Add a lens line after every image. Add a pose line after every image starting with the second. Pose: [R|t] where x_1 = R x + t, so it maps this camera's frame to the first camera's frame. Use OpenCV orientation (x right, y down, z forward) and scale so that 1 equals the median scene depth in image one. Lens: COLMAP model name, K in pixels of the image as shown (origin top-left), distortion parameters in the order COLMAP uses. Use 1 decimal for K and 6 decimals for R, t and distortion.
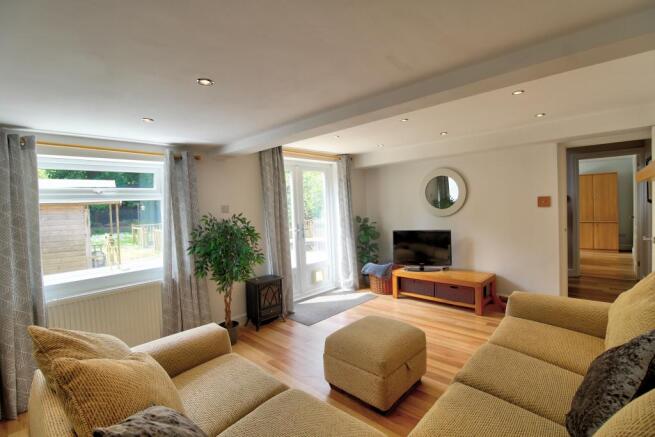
lens RADIAL K [[306.6, 0, 323.9], [0, 306.6, 208.3], [0, 0, 1]] dist [-0.000453, -0.000067]
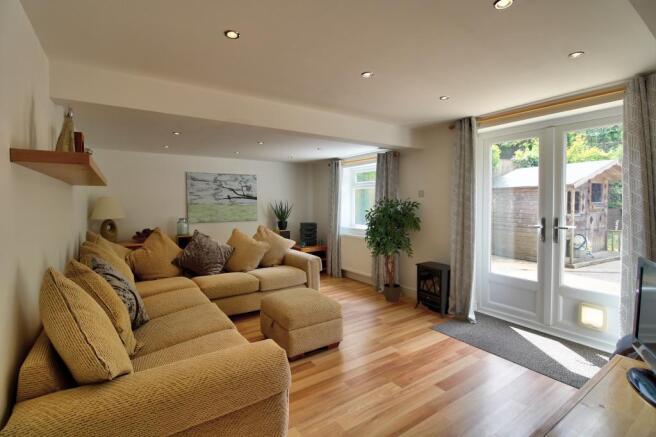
lens RADIAL K [[307.0, 0, 324.4], [0, 307.0, 208.3], [0, 0, 1]] dist [-0.000453, -0.000067]
pose [[-0.210561, 0.062066, -0.975608, 0.850379], [0.007411, 0.998055, 0.061895, -0.016172], [0.977553, 0.005803, -0.210612, 0.891893]]
